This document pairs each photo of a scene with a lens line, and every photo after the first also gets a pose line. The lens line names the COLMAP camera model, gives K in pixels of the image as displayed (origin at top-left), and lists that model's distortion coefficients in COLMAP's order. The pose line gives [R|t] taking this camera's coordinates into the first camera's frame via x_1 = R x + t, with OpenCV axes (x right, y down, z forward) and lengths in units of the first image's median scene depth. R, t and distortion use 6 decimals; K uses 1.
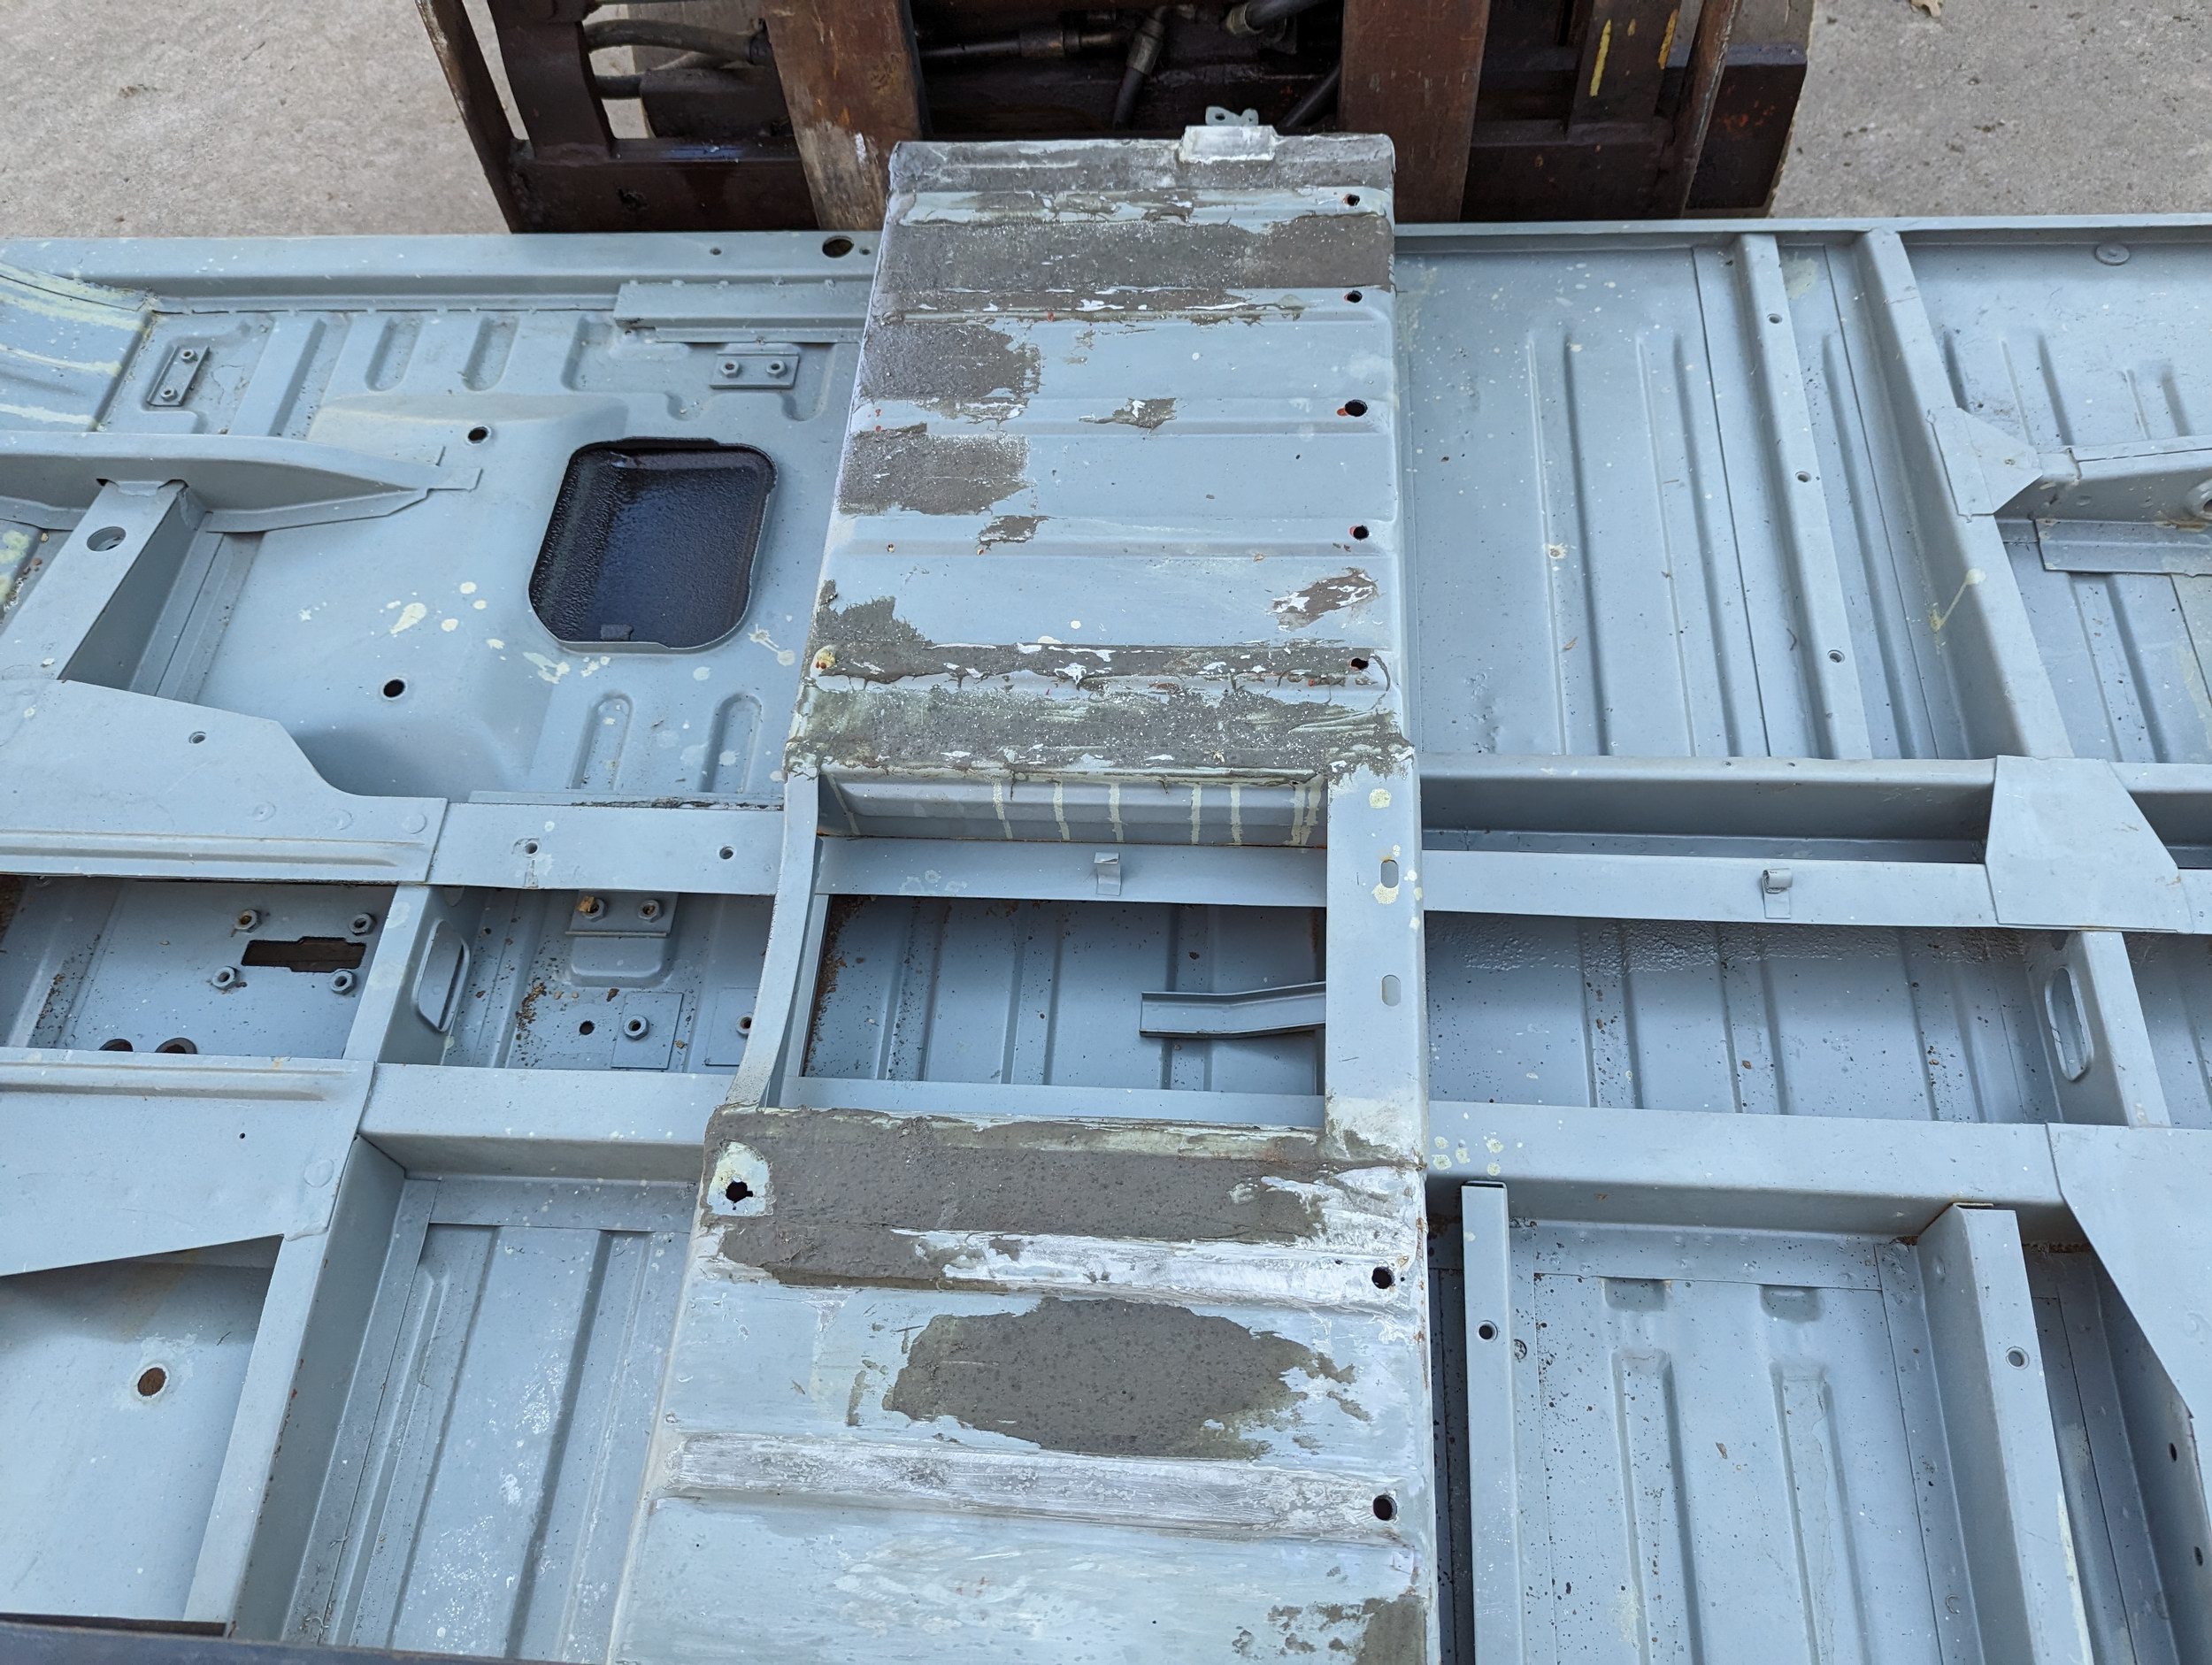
lens RADIAL K [[1570.4, 0, 1120.7], [0, 1570.4, 861.3], [0, 0, 1]] dist [0.052569, -0.051224]
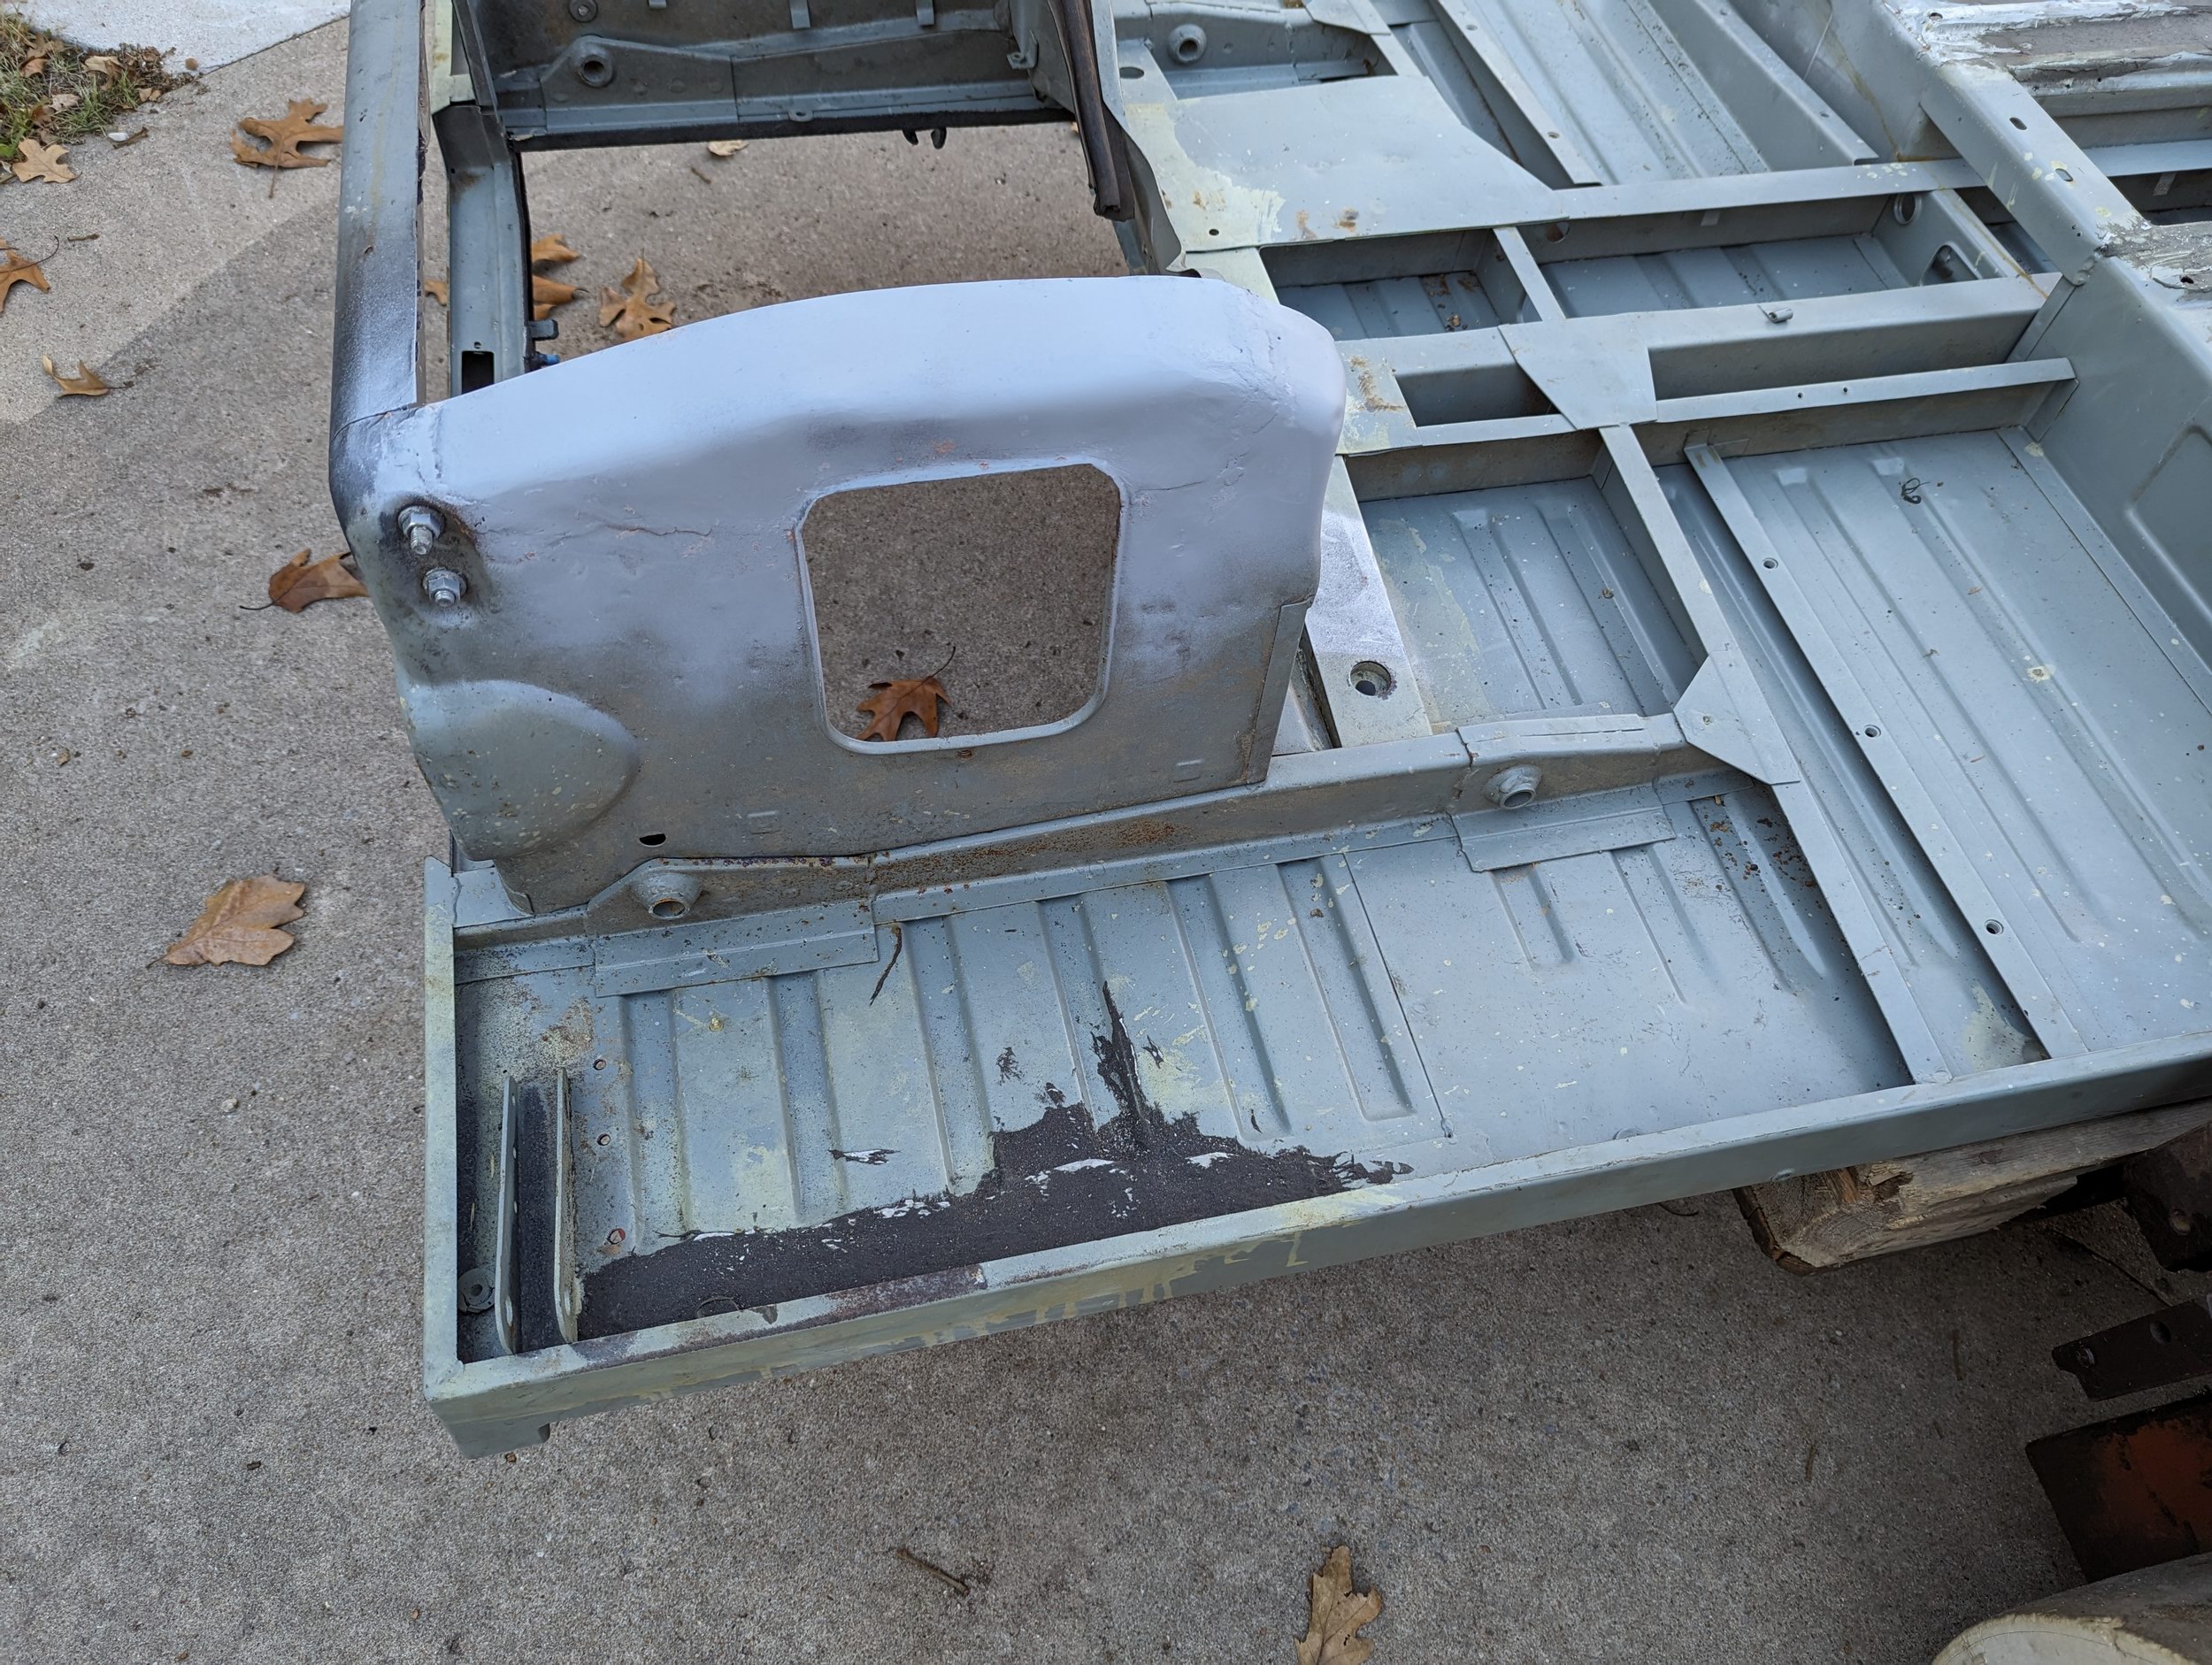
lens RADIAL K [[1570.4, 0, 1094.8], [0, 1570.4, 863.2], [0, 0, 1]] dist [0.052569, -0.051224]
pose [[-0.962215, 0.228131, -0.148654, 1.054990], [-0.239218, -0.447471, 0.861710, -1.001010], [0.130065, 0.864711, 0.485137, 0.560086]]
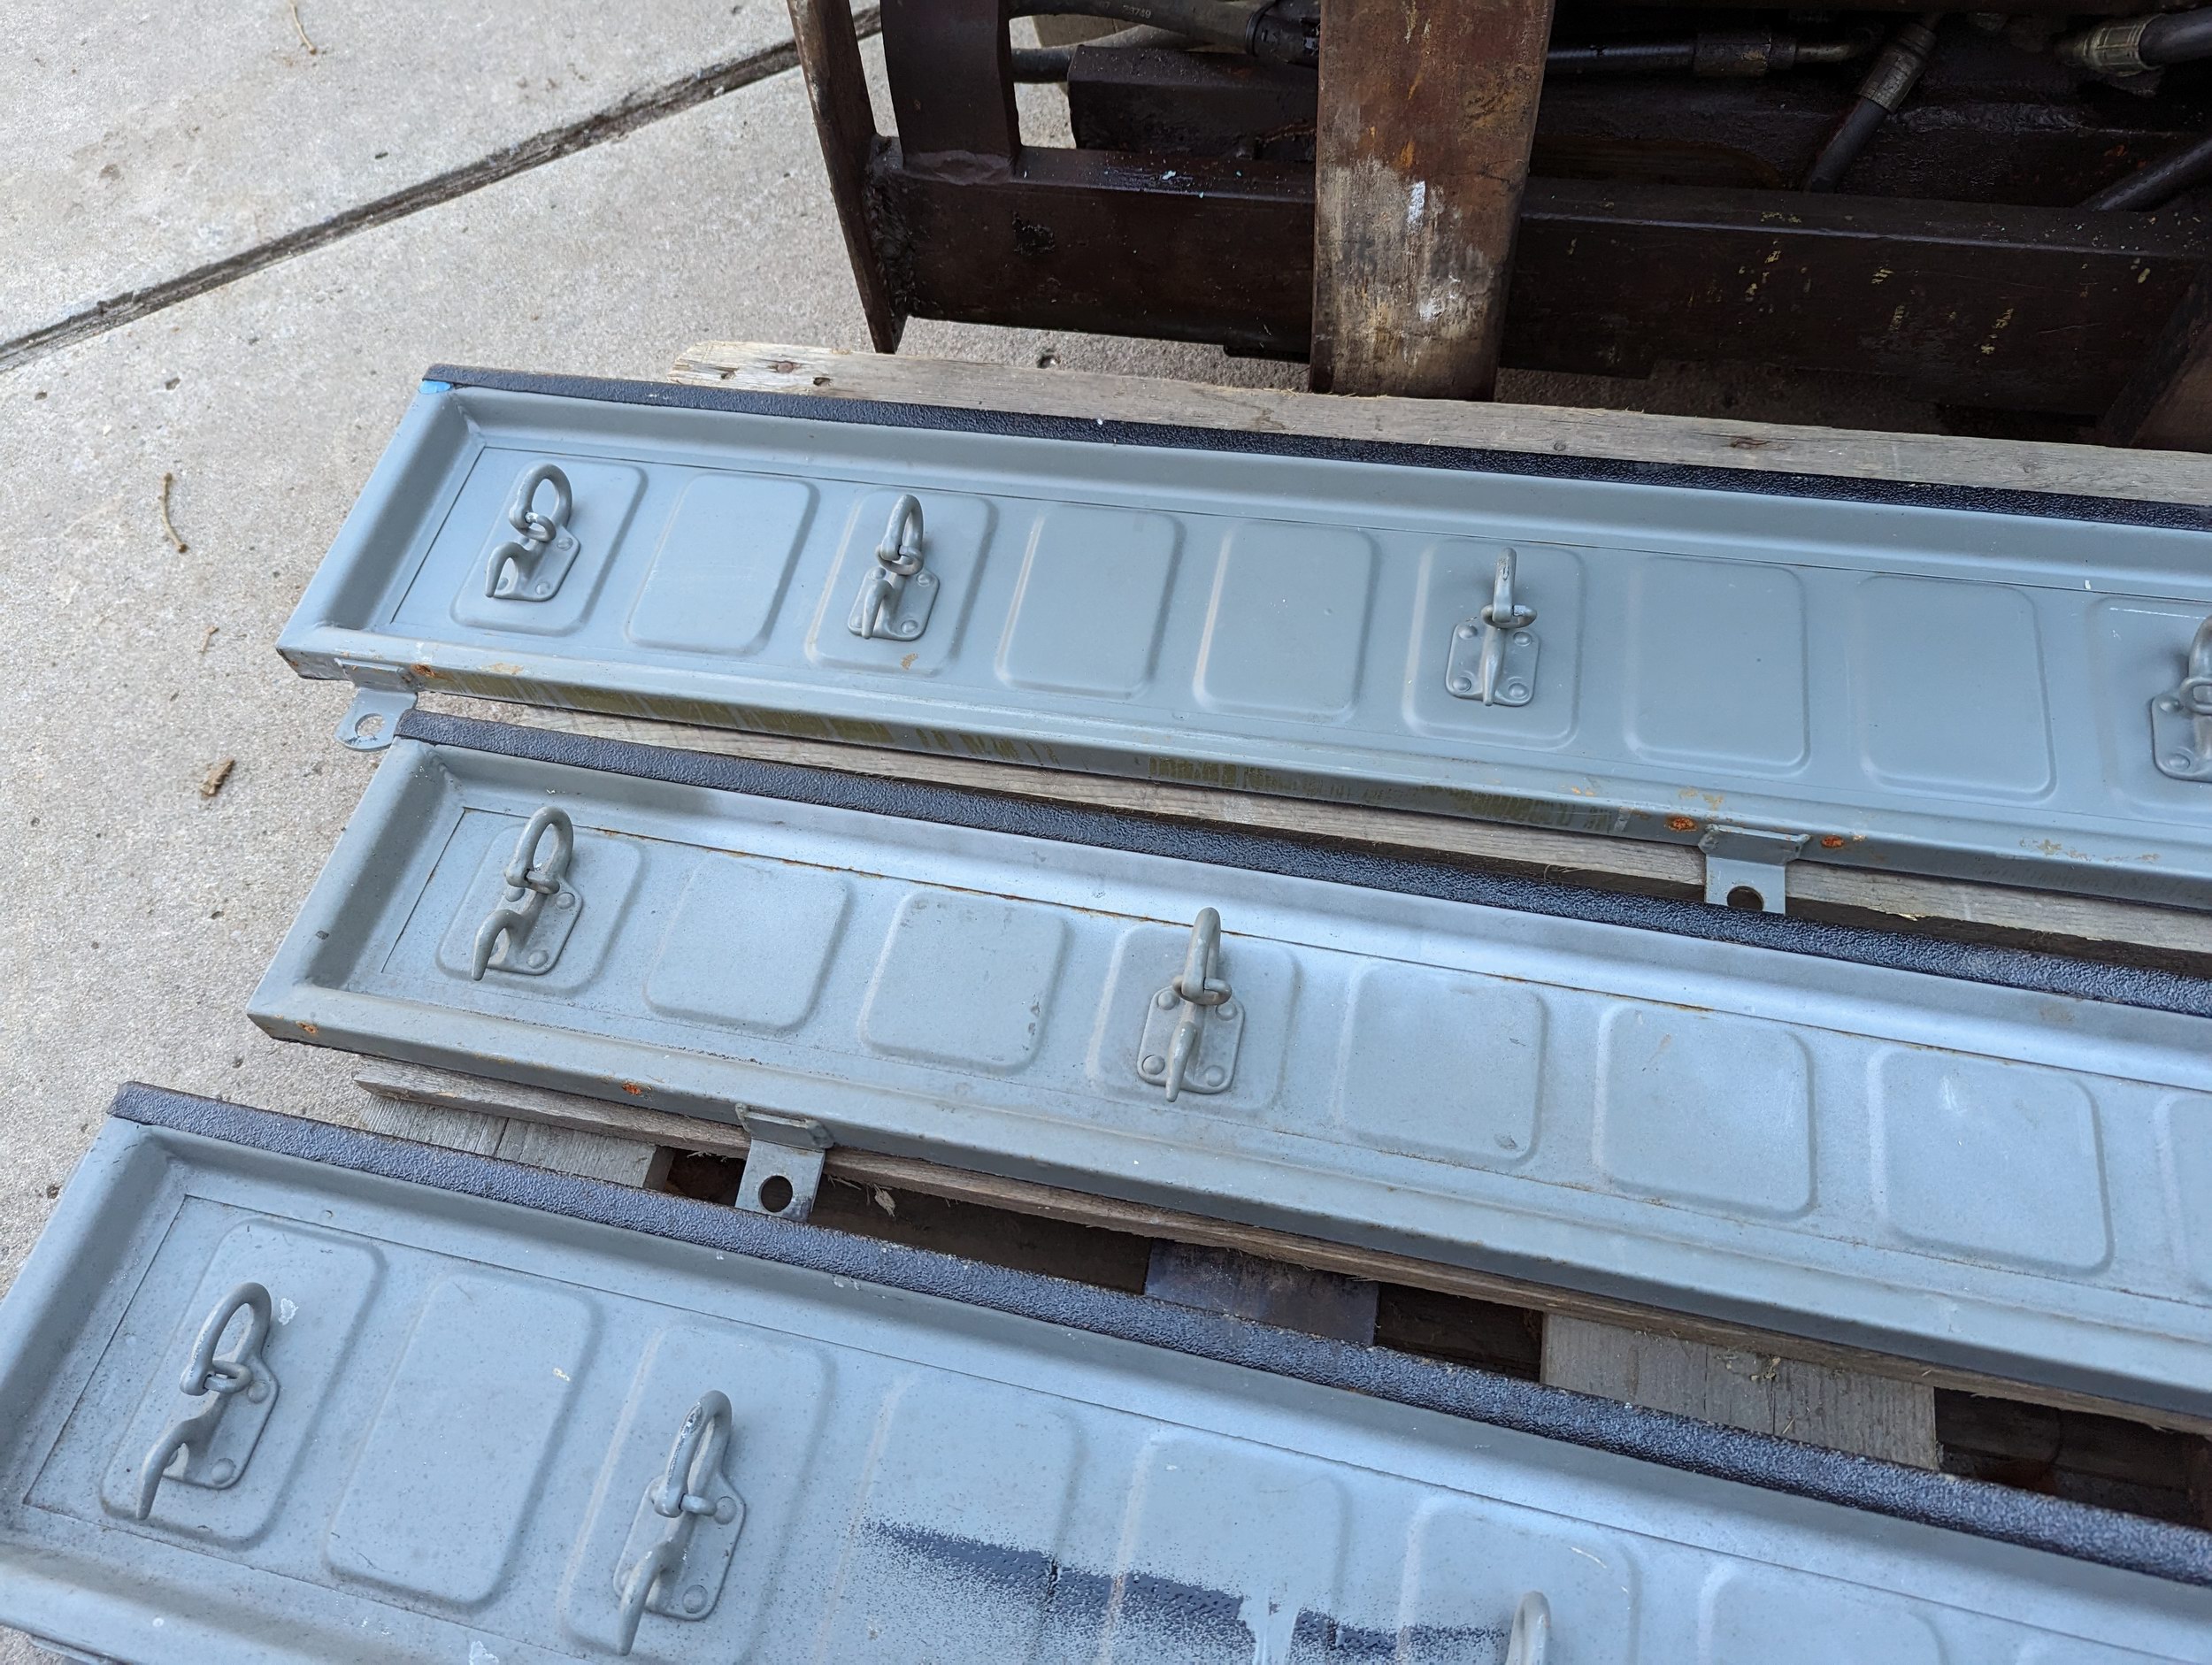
lens RADIAL K [[1570.4, 0, 1106.1], [0, 1570.4, 779.7], [0, 0, 1]] dist [0.052569, -0.051224]
pose [[0.986657, 0.120217, -0.109797, -0.216854], [-0.118743, 0.992726, 0.019893, -0.252436], [0.111390, -0.006590, 0.993755, 0.412917]]
